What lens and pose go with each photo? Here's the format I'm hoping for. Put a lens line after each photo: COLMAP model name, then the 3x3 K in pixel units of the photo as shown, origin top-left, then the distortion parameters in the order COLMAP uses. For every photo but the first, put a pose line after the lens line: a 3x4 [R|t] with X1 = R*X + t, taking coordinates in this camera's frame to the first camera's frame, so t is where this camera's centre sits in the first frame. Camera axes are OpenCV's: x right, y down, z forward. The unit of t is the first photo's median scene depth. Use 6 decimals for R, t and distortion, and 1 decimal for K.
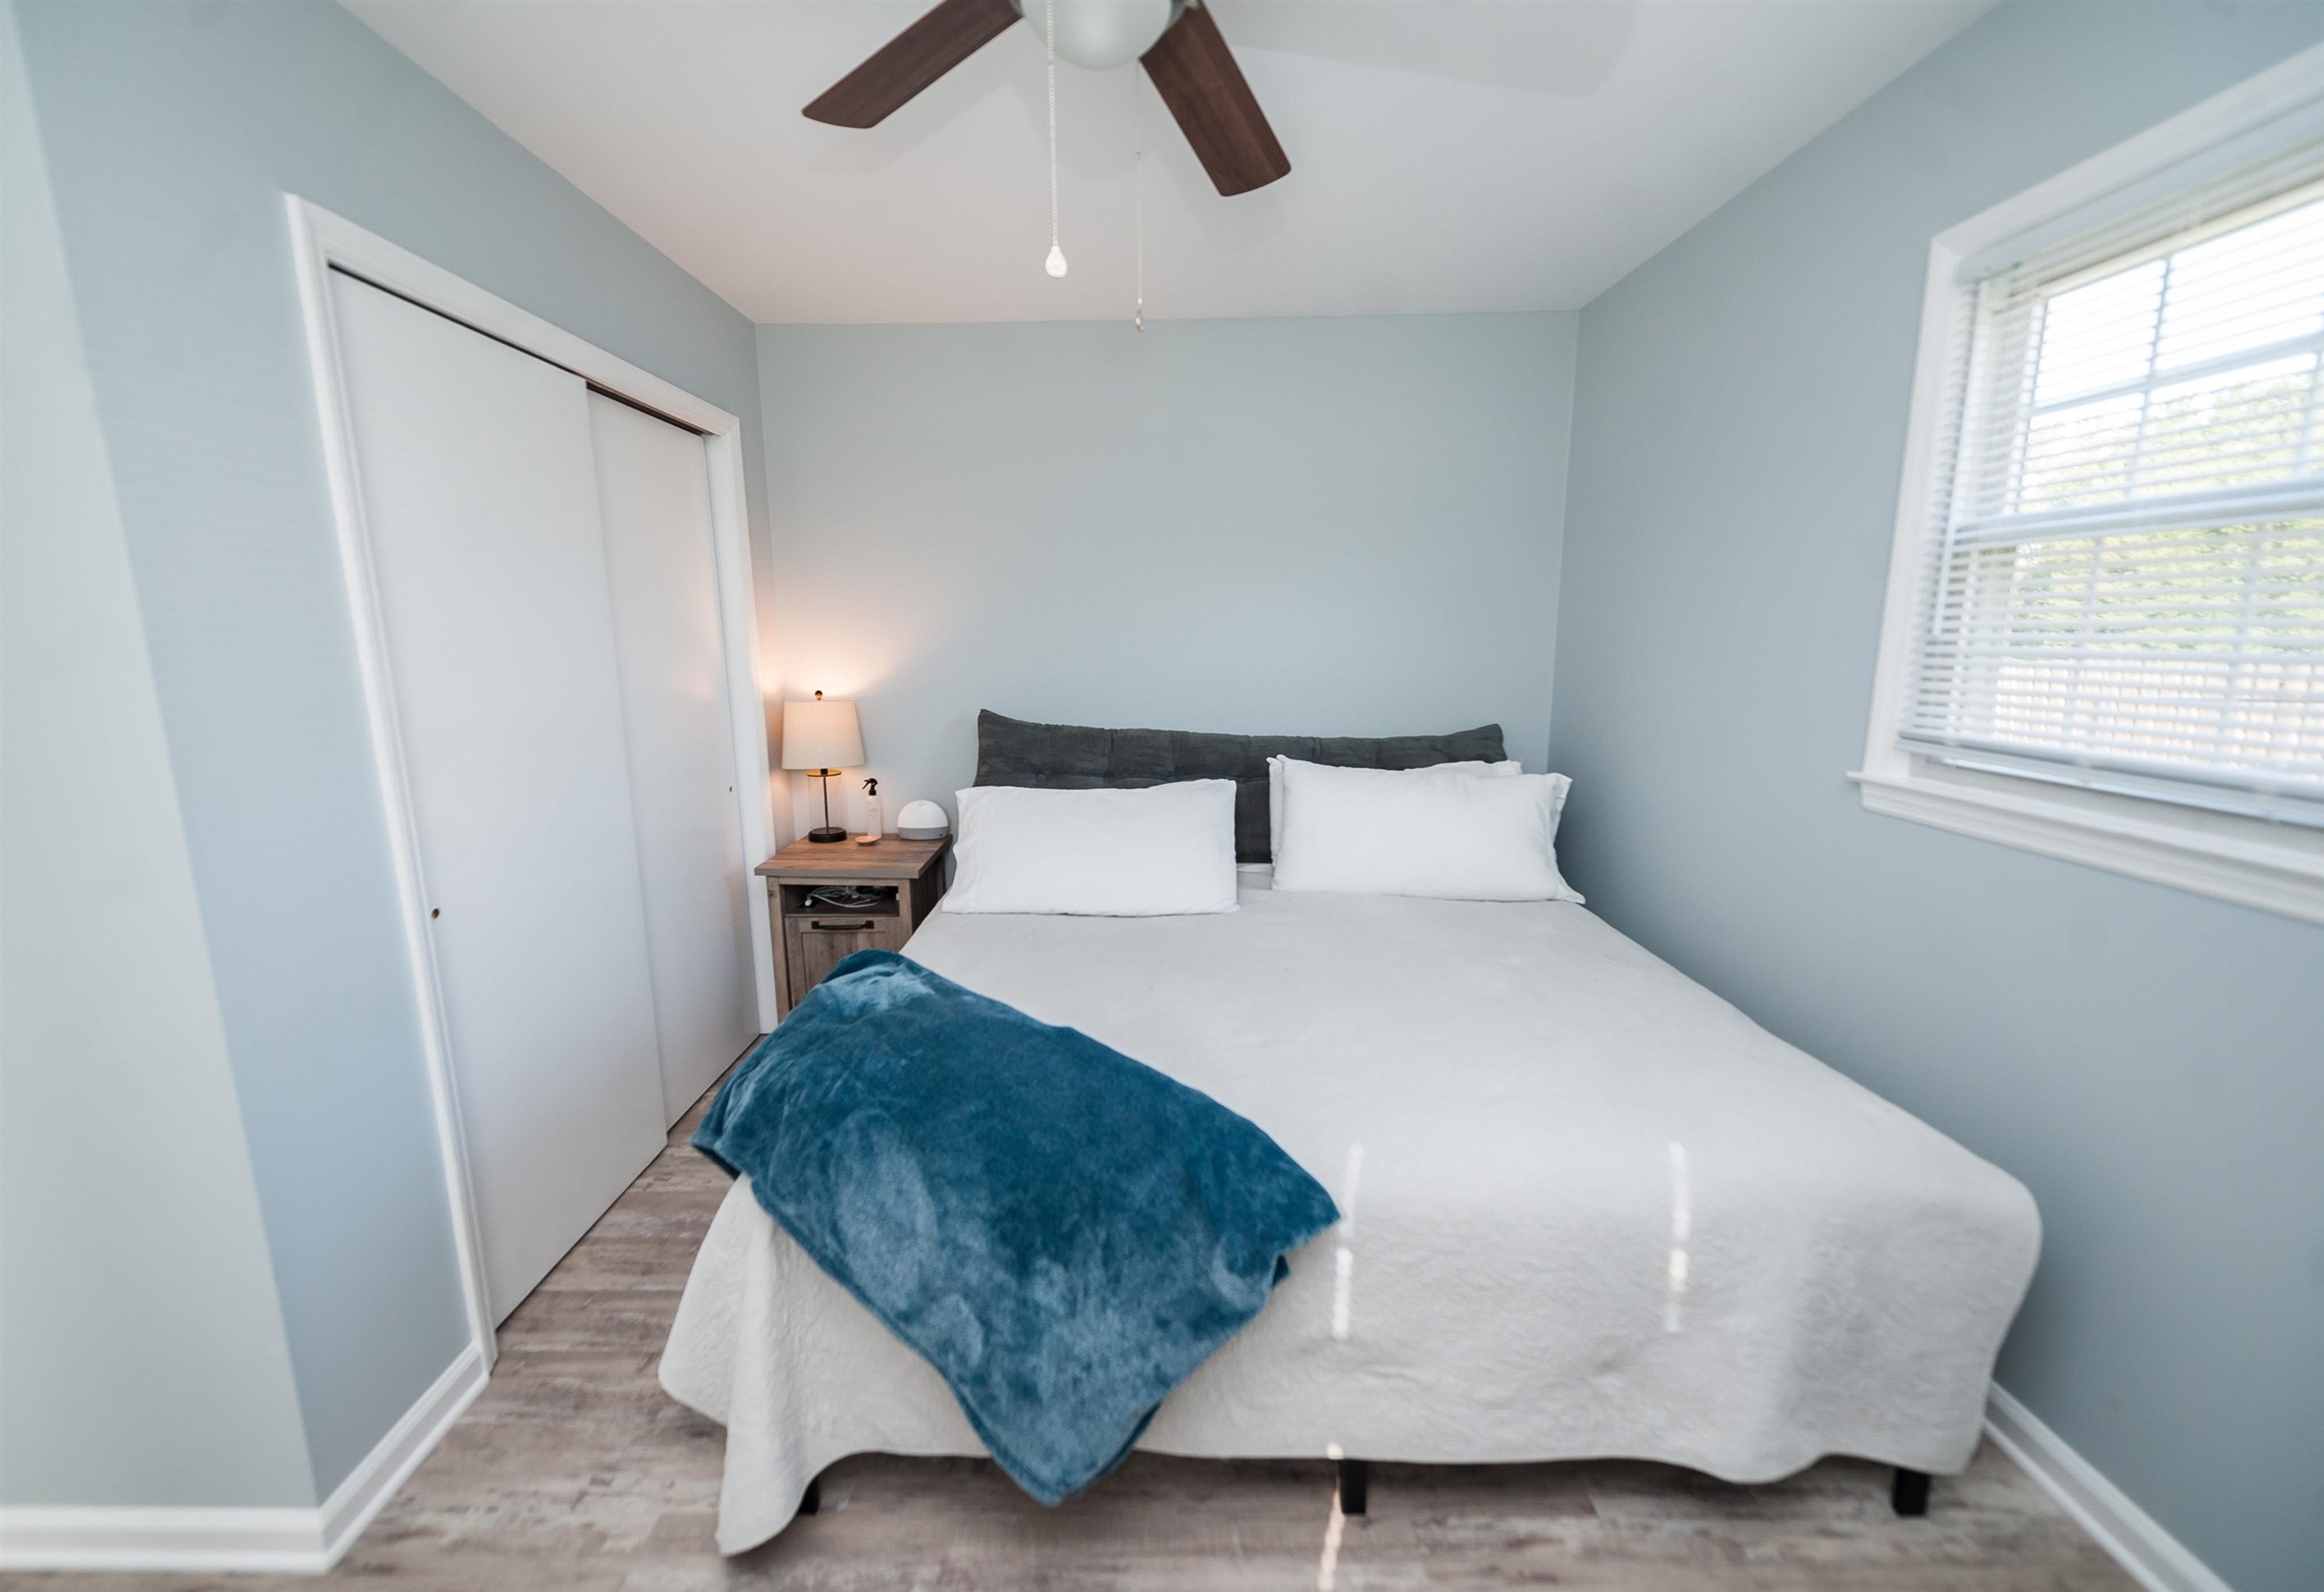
lens RADIAL K [[937.4, 0, 1122.8], [0, 937.4, 805.3], [0, 0, 1]] dist [0.014903, -0.006149]
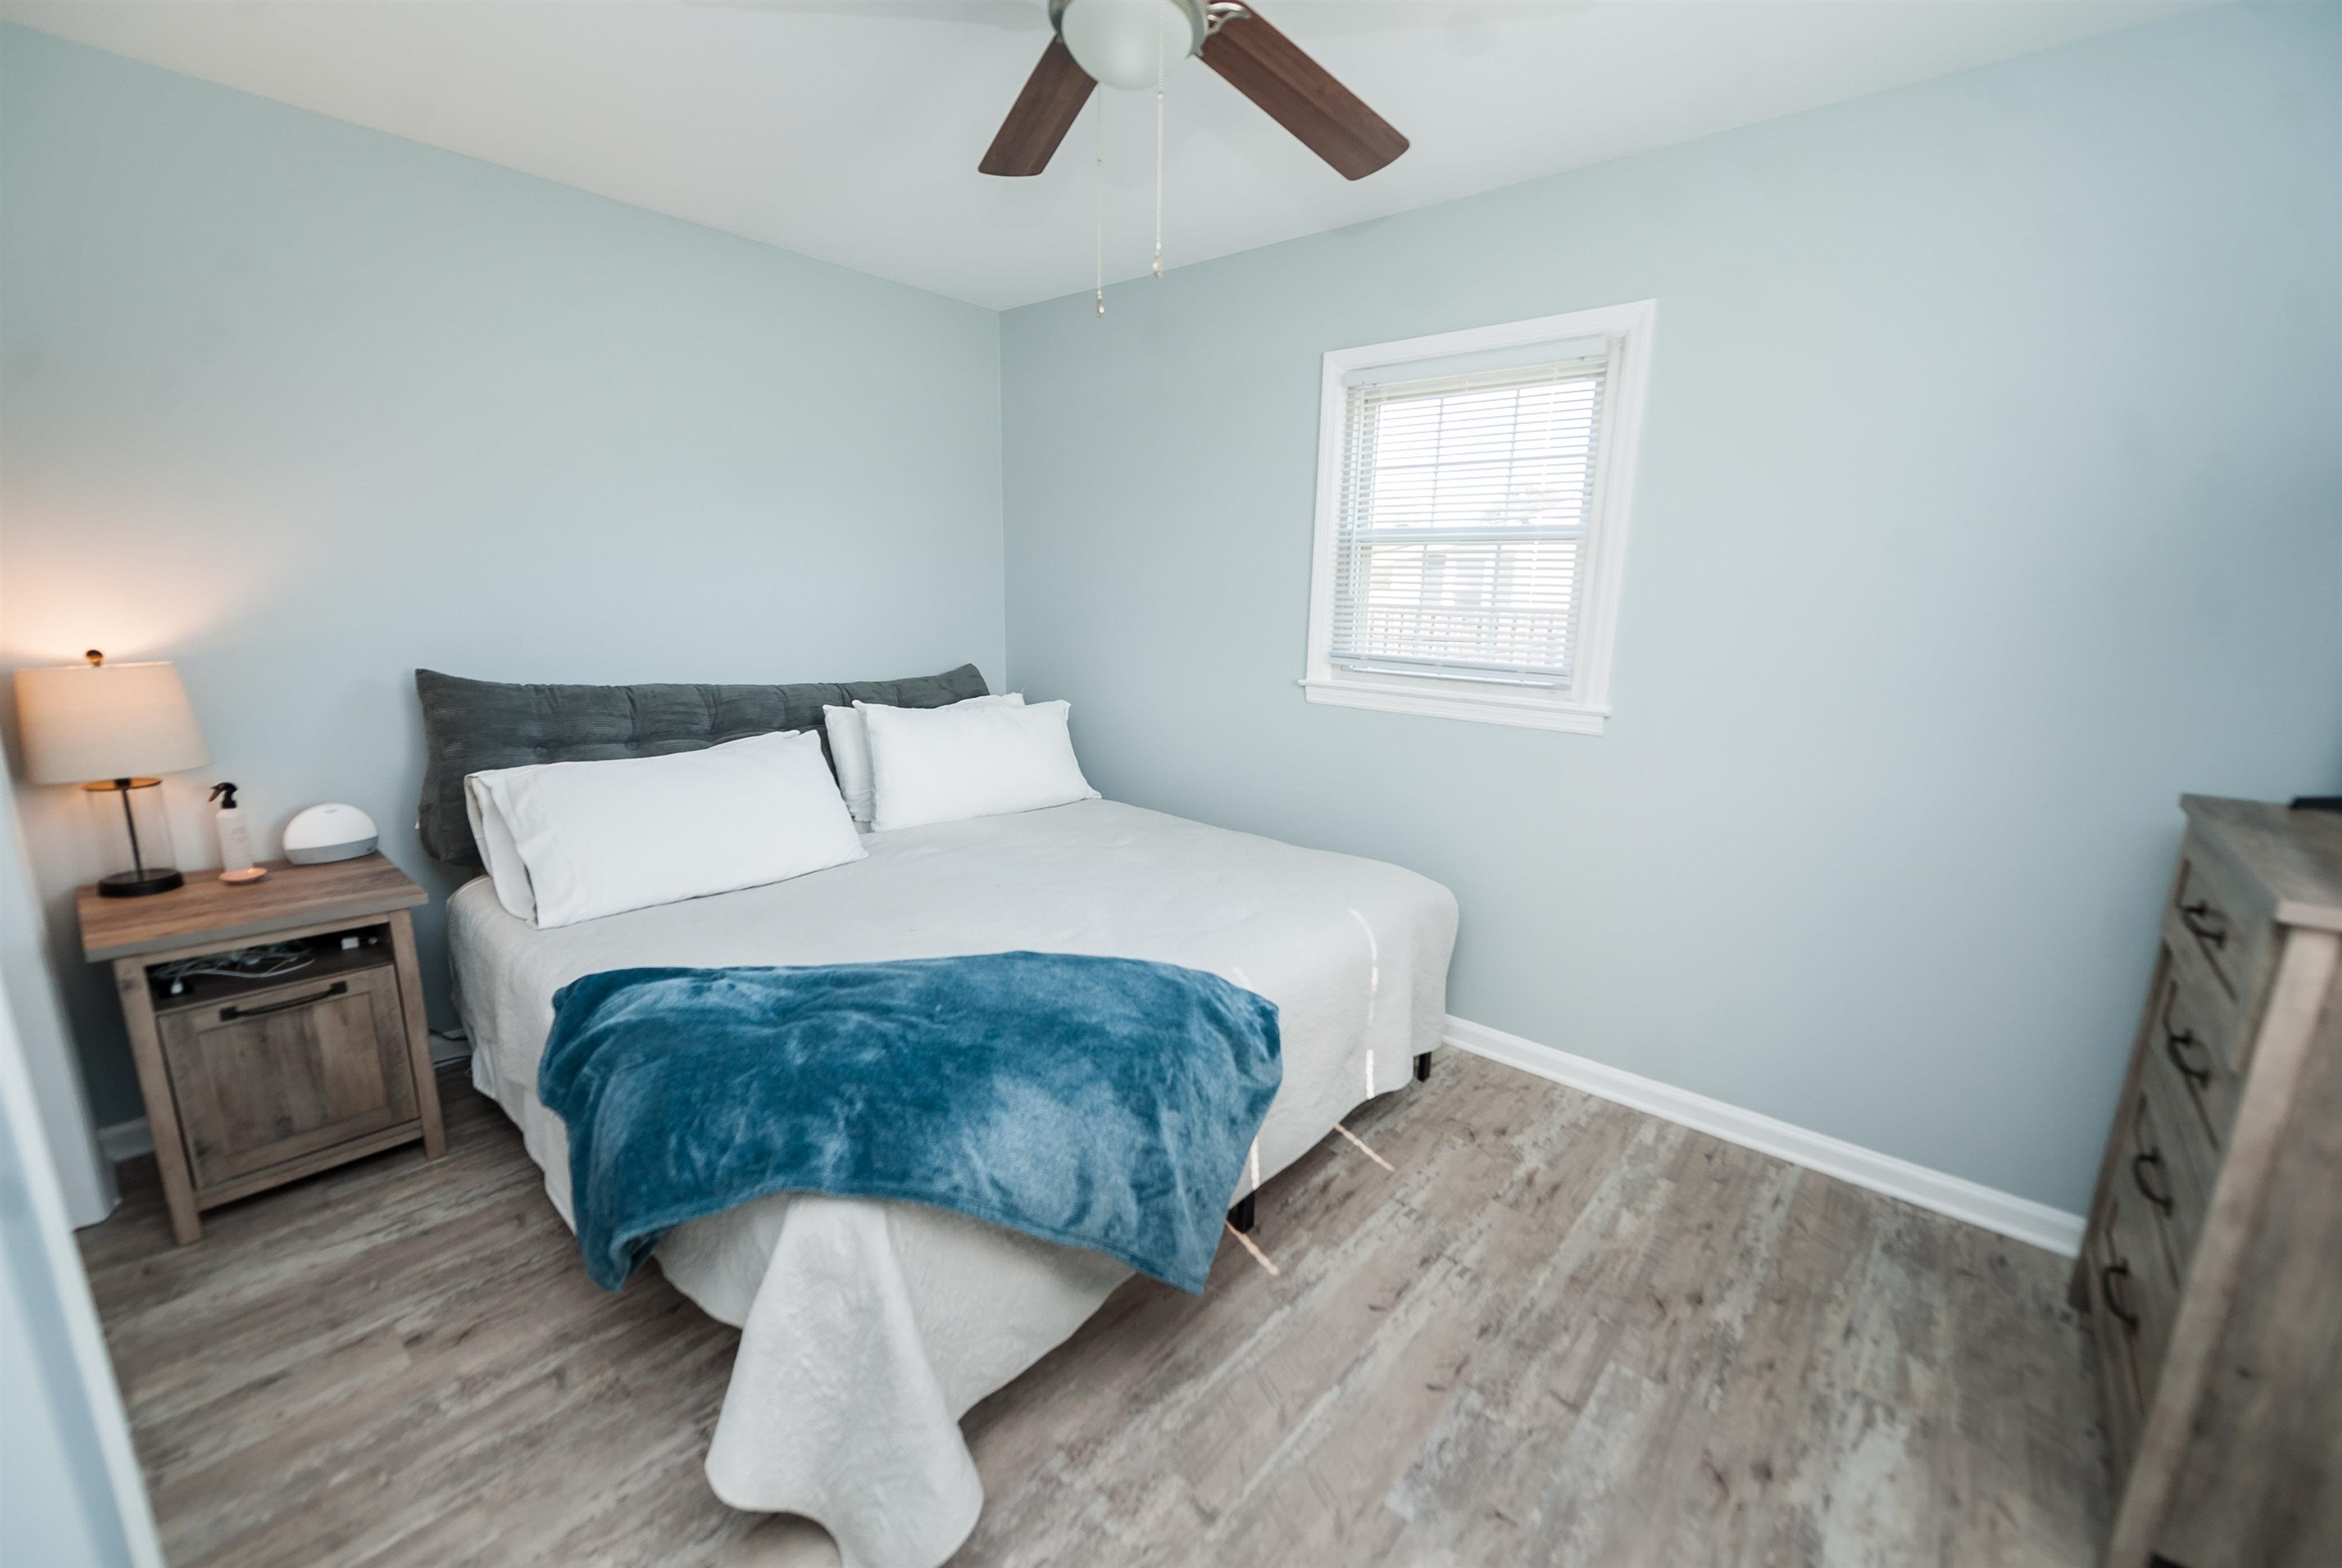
lens RADIAL K [[918.7, 0, 1175.2], [0, 918.7, 789.8], [0, 0, 1]] dist [0.017420, -0.006781]
pose [[0.648948, -0.142959, 0.747281, -0.399543], [0.110864, 0.989473, 0.093016, -0.013587], [-0.752712, 0.022484, 0.657965, 0.095040]]
